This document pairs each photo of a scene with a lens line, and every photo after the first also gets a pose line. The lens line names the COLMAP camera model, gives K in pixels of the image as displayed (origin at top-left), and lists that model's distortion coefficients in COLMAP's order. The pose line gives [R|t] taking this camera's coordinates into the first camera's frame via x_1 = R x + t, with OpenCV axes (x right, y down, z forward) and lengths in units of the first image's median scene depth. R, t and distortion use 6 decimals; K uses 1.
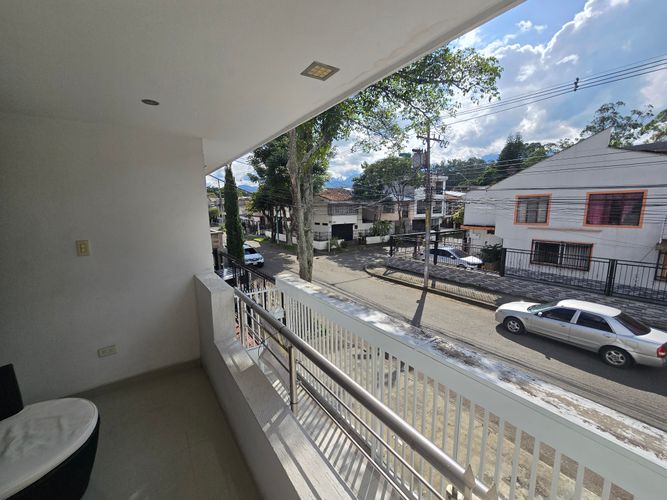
lens RADIAL K [[276.9, 0, 333.2], [0, 276.9, 251.3], [0, 0, 1]] dist [-0.009395, 0.003568]
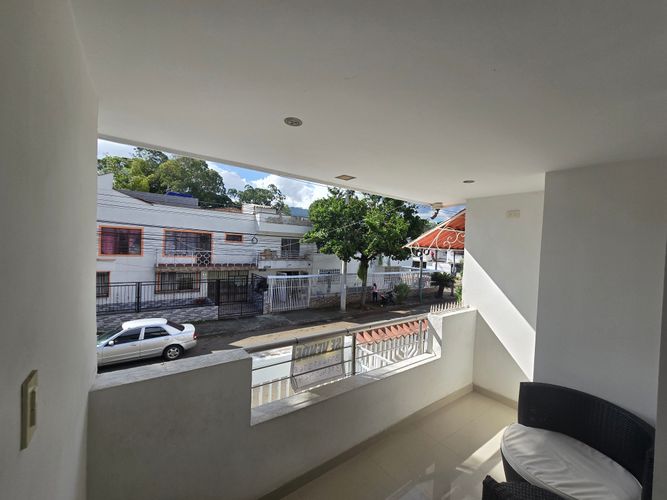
lens RADIAL K [[276.9, 0, 333.0], [0, 276.9, 251.9], [0, 0, 1]] dist [-0.009395, 0.003568]
pose [[-0.036384, -0.012891, 0.999255, -0.306078], [0.112193, 0.993543, 0.016902, -0.034077], [-0.993020, 0.112725, -0.034702, 0.193847]]
